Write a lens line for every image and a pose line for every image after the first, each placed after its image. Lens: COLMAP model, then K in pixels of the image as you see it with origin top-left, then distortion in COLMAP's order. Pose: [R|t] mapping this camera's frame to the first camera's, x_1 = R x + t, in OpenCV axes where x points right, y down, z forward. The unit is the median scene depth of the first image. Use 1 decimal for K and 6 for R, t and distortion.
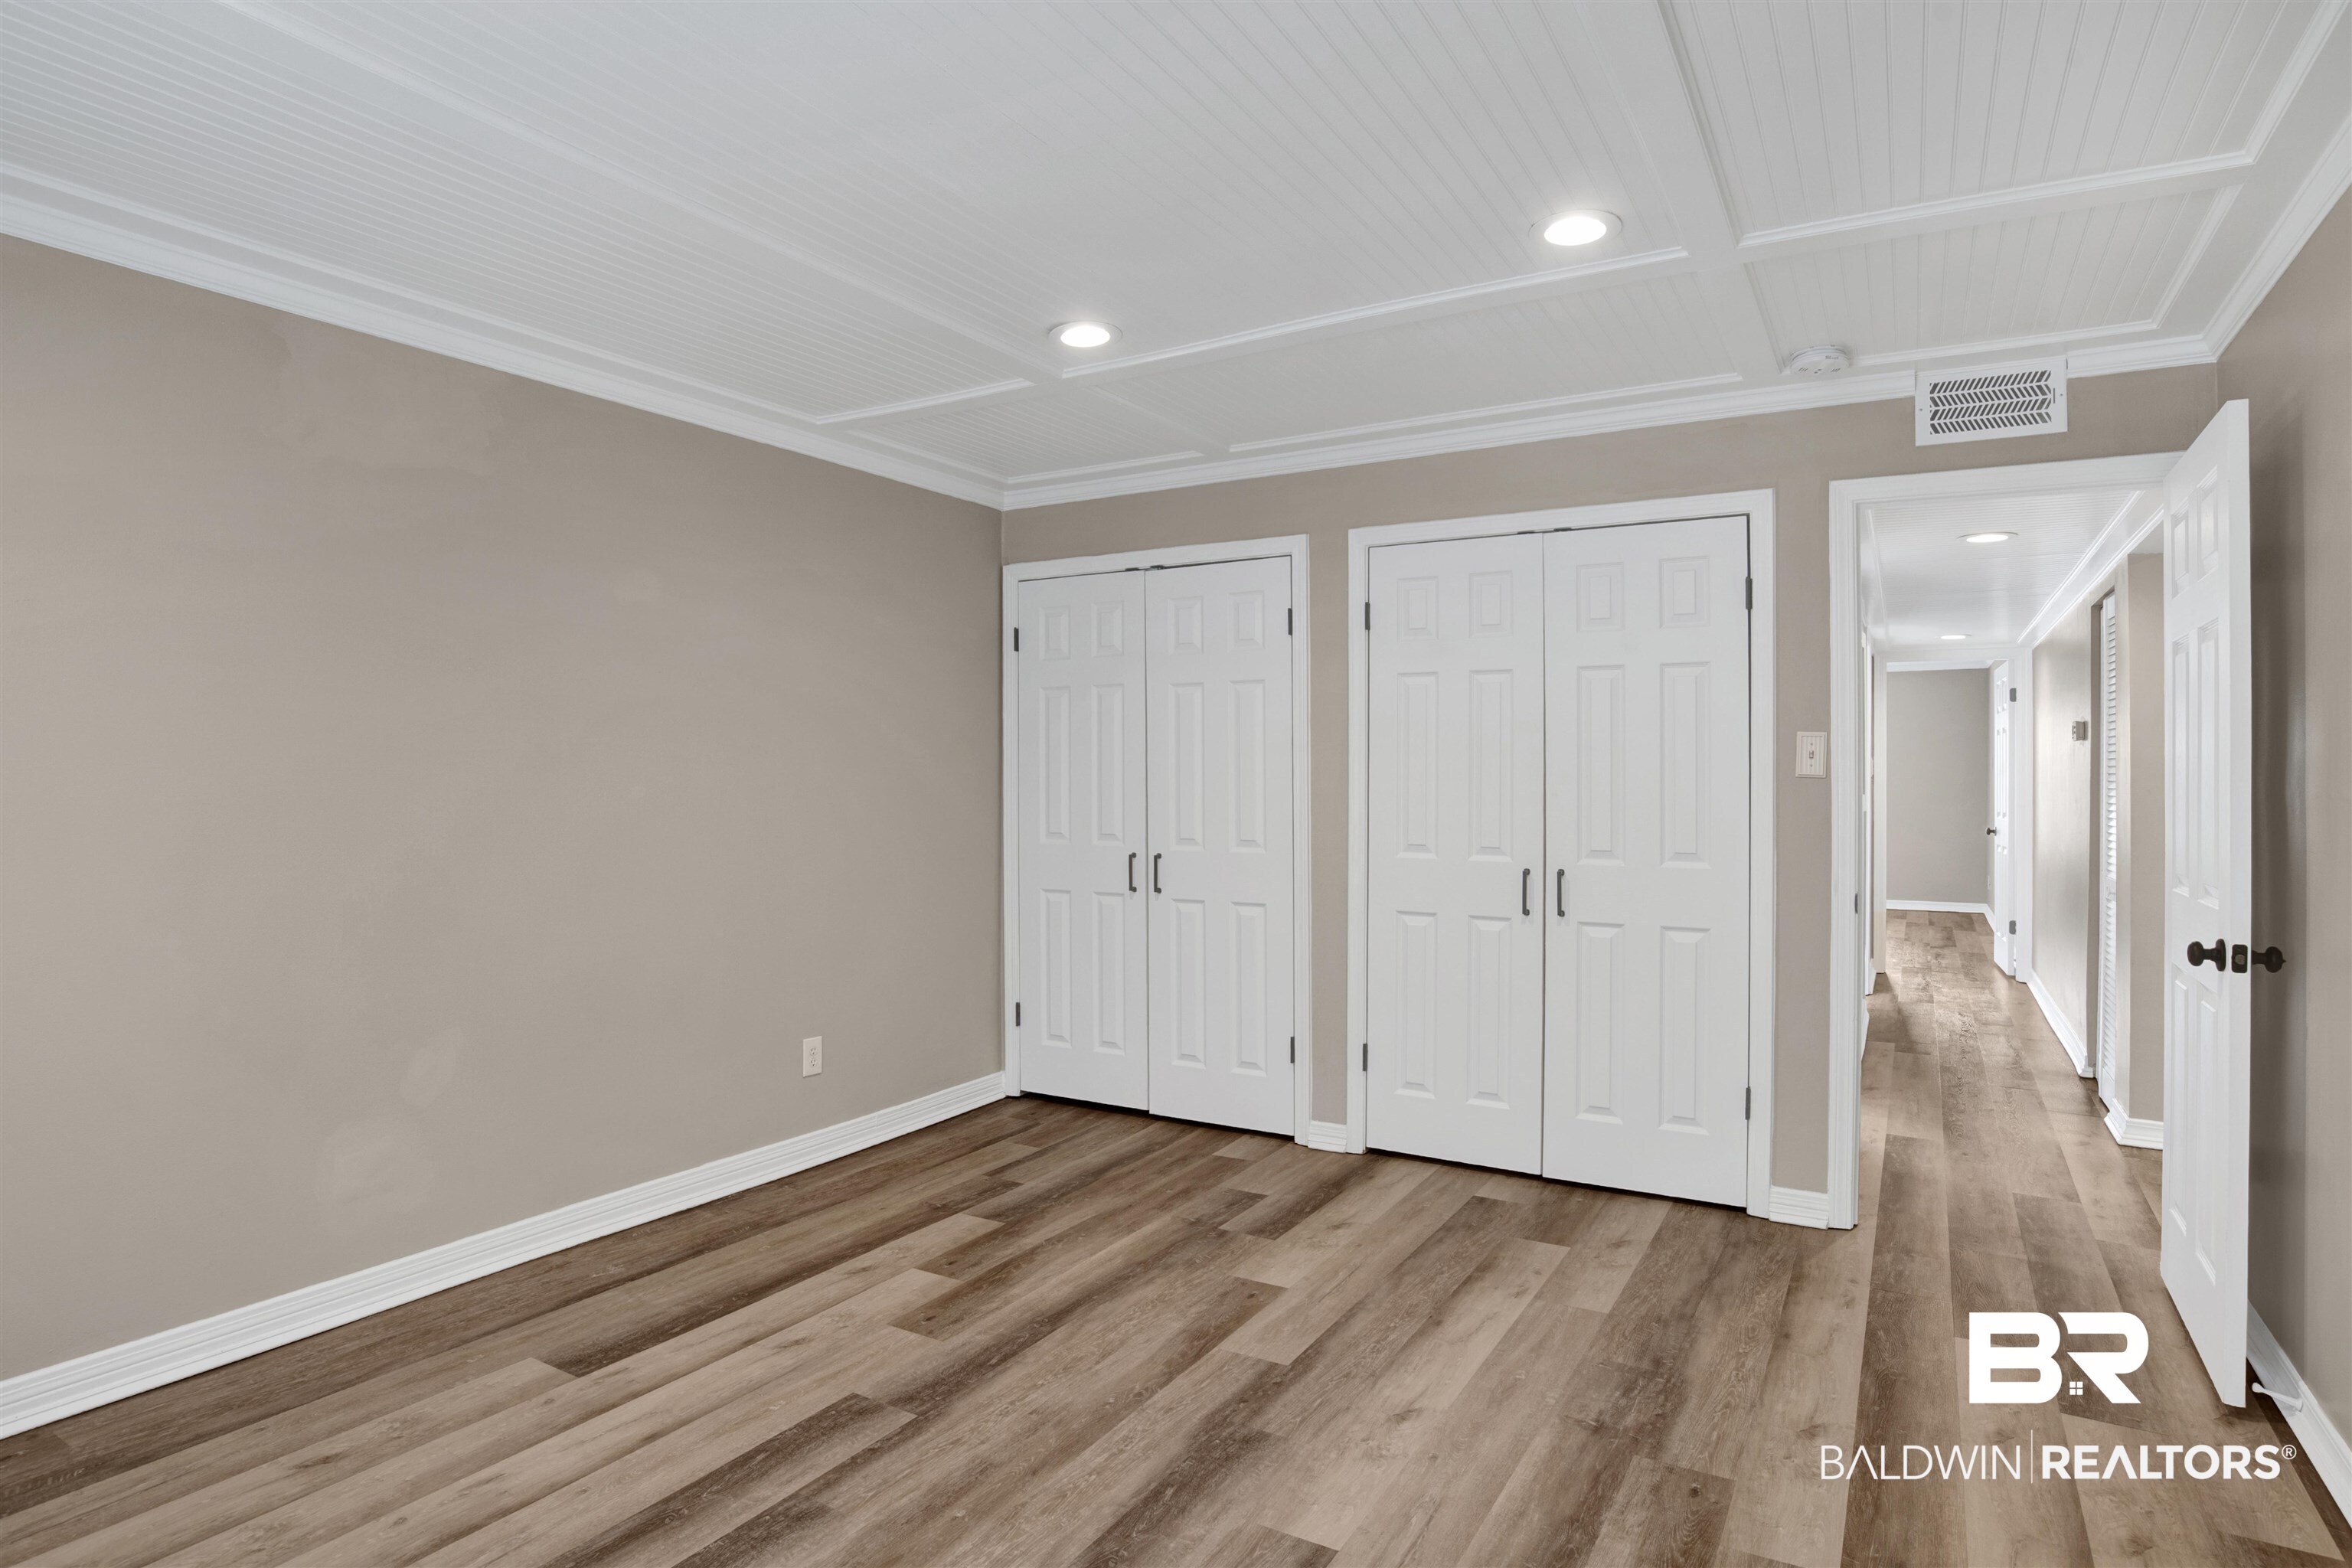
lens RADIAL K [[1262.7, 0, 1157.2], [0, 1262.7, 768.5], [0, 0, 1]] dist [0.001044, 0.001974]
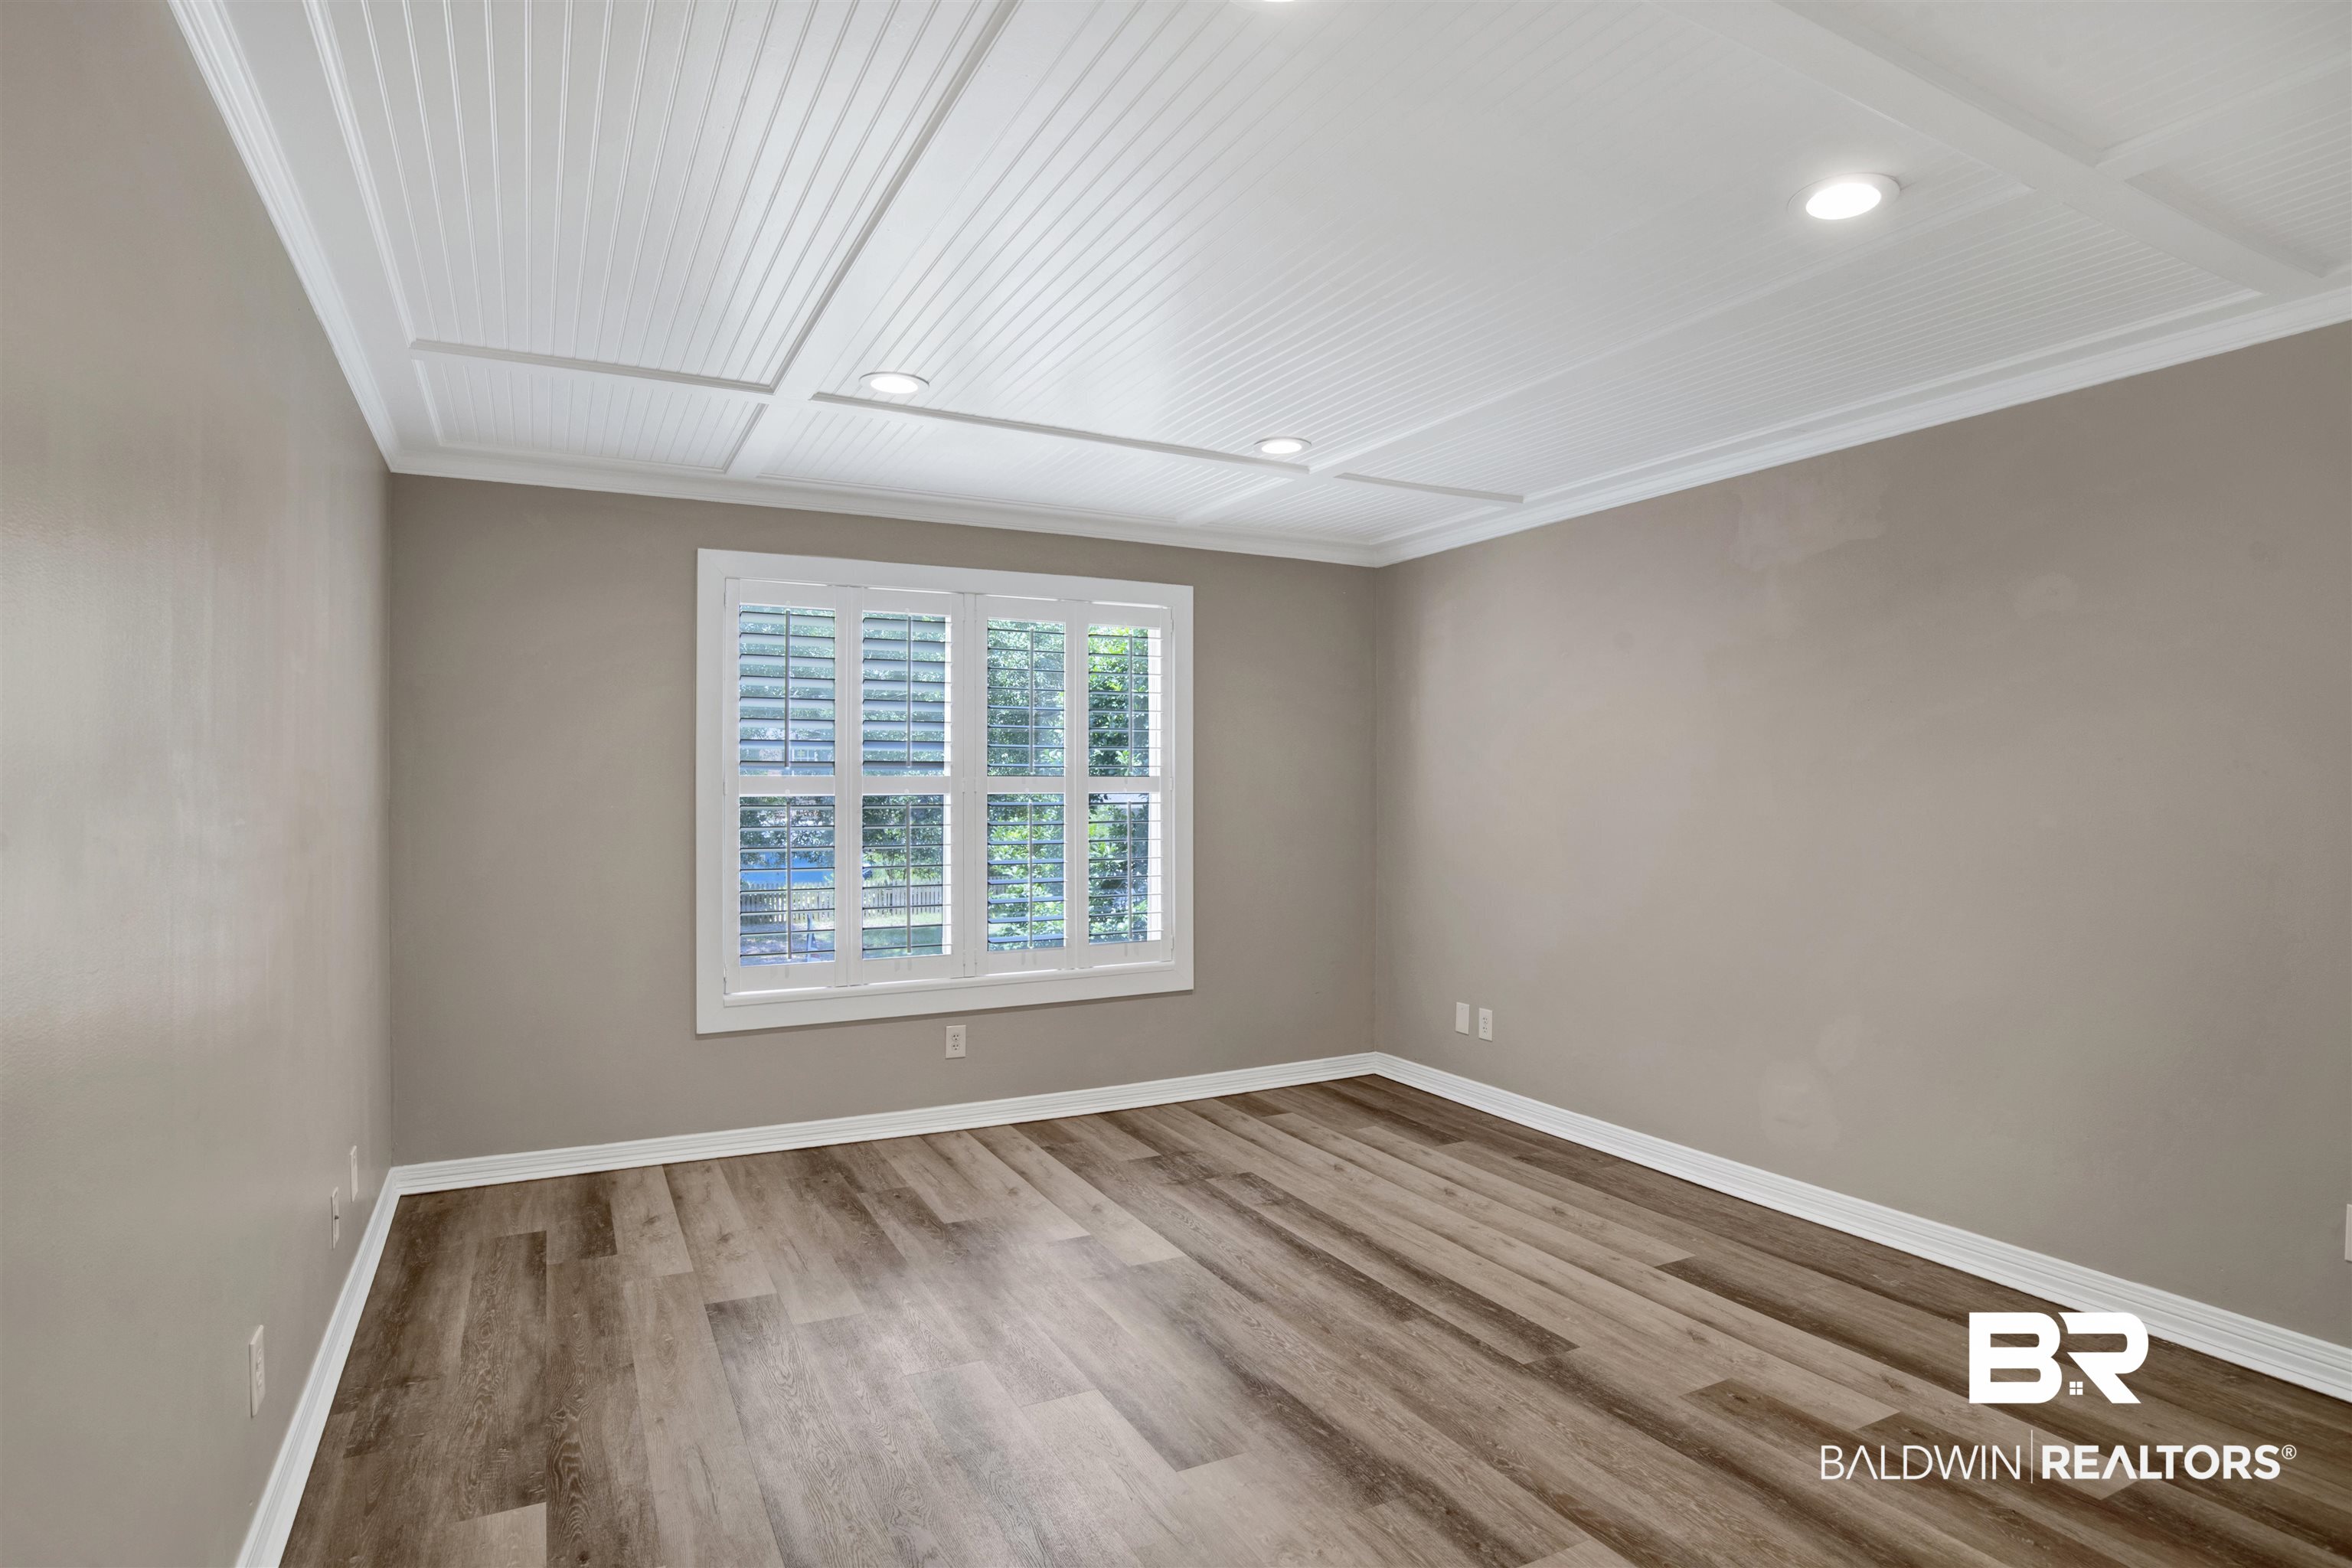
lens RADIAL K [[1262.7, 0, 1176.1], [0, 1262.7, 787.7], [0, 0, 1]] dist [0.001044, 0.001974]
pose [[-0.519504, -0.012884, -0.854371, 0.850014], [0.007963, 0.999770, -0.019919, 0.022072], [0.854431, -0.017151, -0.519282, 1.215374]]
